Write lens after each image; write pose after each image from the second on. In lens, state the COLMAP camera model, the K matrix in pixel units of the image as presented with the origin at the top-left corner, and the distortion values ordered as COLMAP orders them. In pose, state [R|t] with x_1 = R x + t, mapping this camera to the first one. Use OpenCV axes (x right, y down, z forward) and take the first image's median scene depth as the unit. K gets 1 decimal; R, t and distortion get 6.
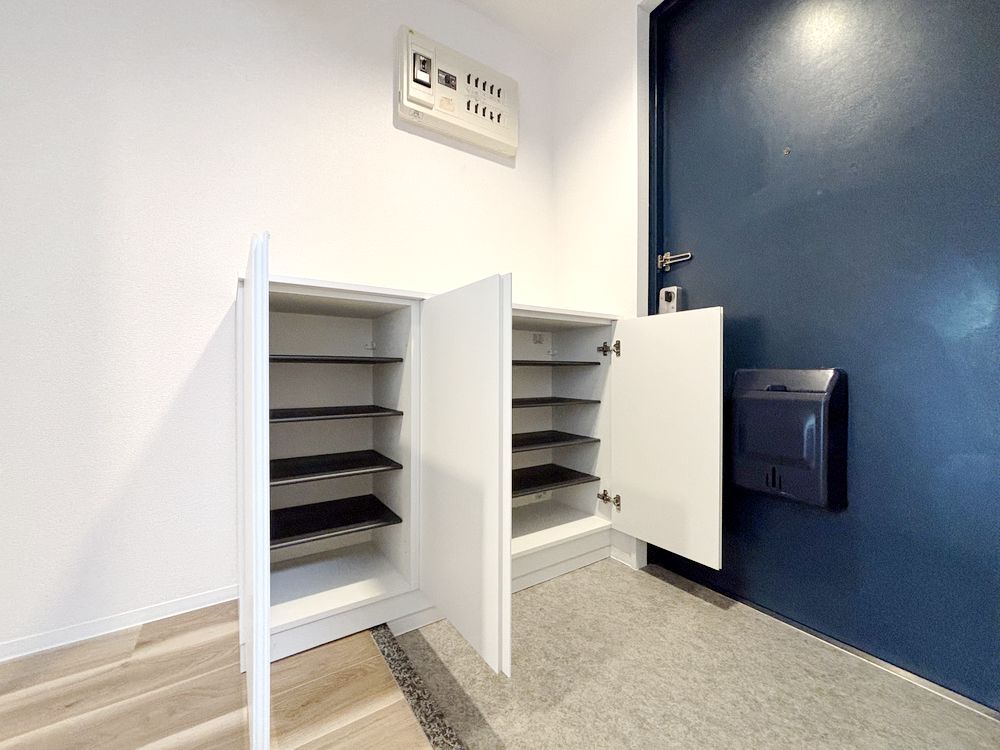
lens RADIAL K [[407.2, 0, 500.0], [0, 407.2, 375.0], [0, 0, 1]] dist [-0.001782, 0.000052]
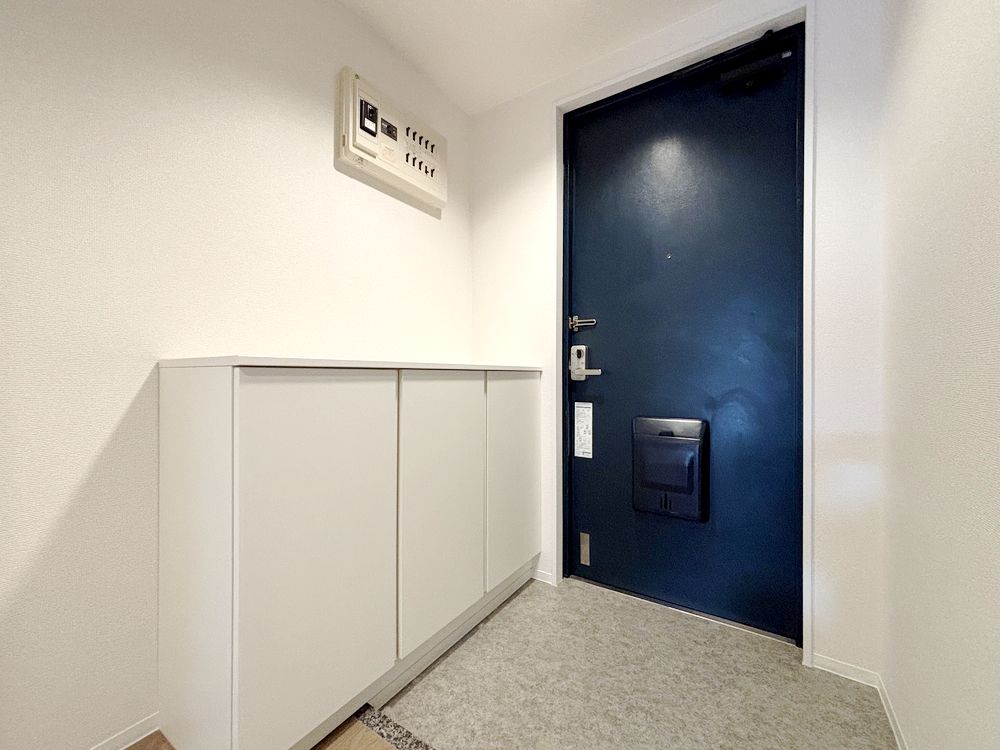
lens RADIAL K [[407.2, 0, 500.0], [0, 407.2, 375.0], [0, 0, 1]] dist [-0.001782, 0.000052]
pose [[0.918938, -0.002323, 0.394396, -0.280720], [0.003508, 0.999991, -0.002282, -0.128576], [-0.394387, 0.003481, 0.918938, -0.015207]]
